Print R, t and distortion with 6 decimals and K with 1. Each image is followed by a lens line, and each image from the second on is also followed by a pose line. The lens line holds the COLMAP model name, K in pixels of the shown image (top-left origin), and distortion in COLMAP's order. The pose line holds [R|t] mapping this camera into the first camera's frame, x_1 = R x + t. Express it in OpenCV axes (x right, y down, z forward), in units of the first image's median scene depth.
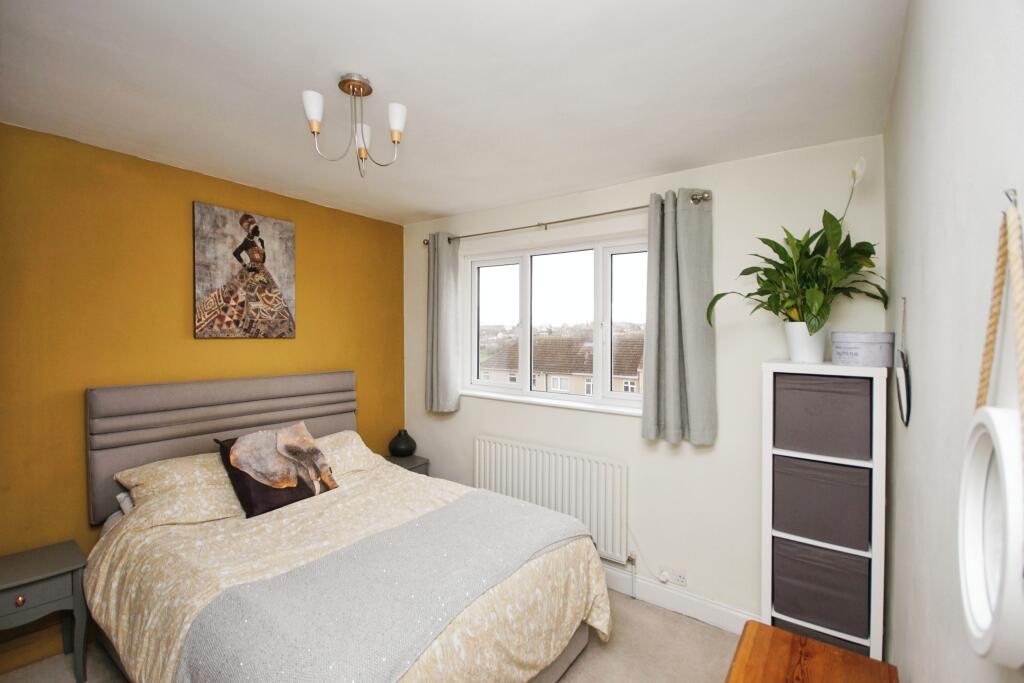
lens RADIAL K [[466.7, 0, 508.9], [0, 466.7, 338.6], [0, 0, 1]] dist [-0.004155, 0.000550]
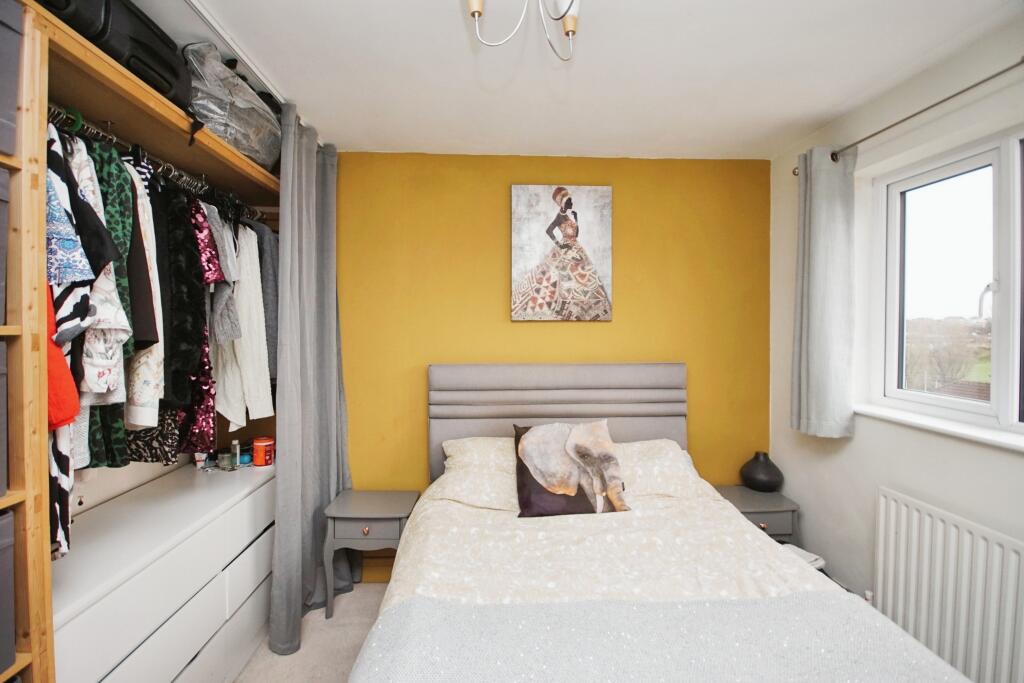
lens RADIAL K [[466.7, 0, 510.2], [0, 466.7, 341.1], [0, 0, 1]] dist [-0.004155, 0.000550]
pose [[0.620101, 0.009509, -0.784464, 0.111088], [-0.002707, 0.999947, 0.009981, 0.031374], [0.784517, -0.004066, 0.620094, 0.365334]]
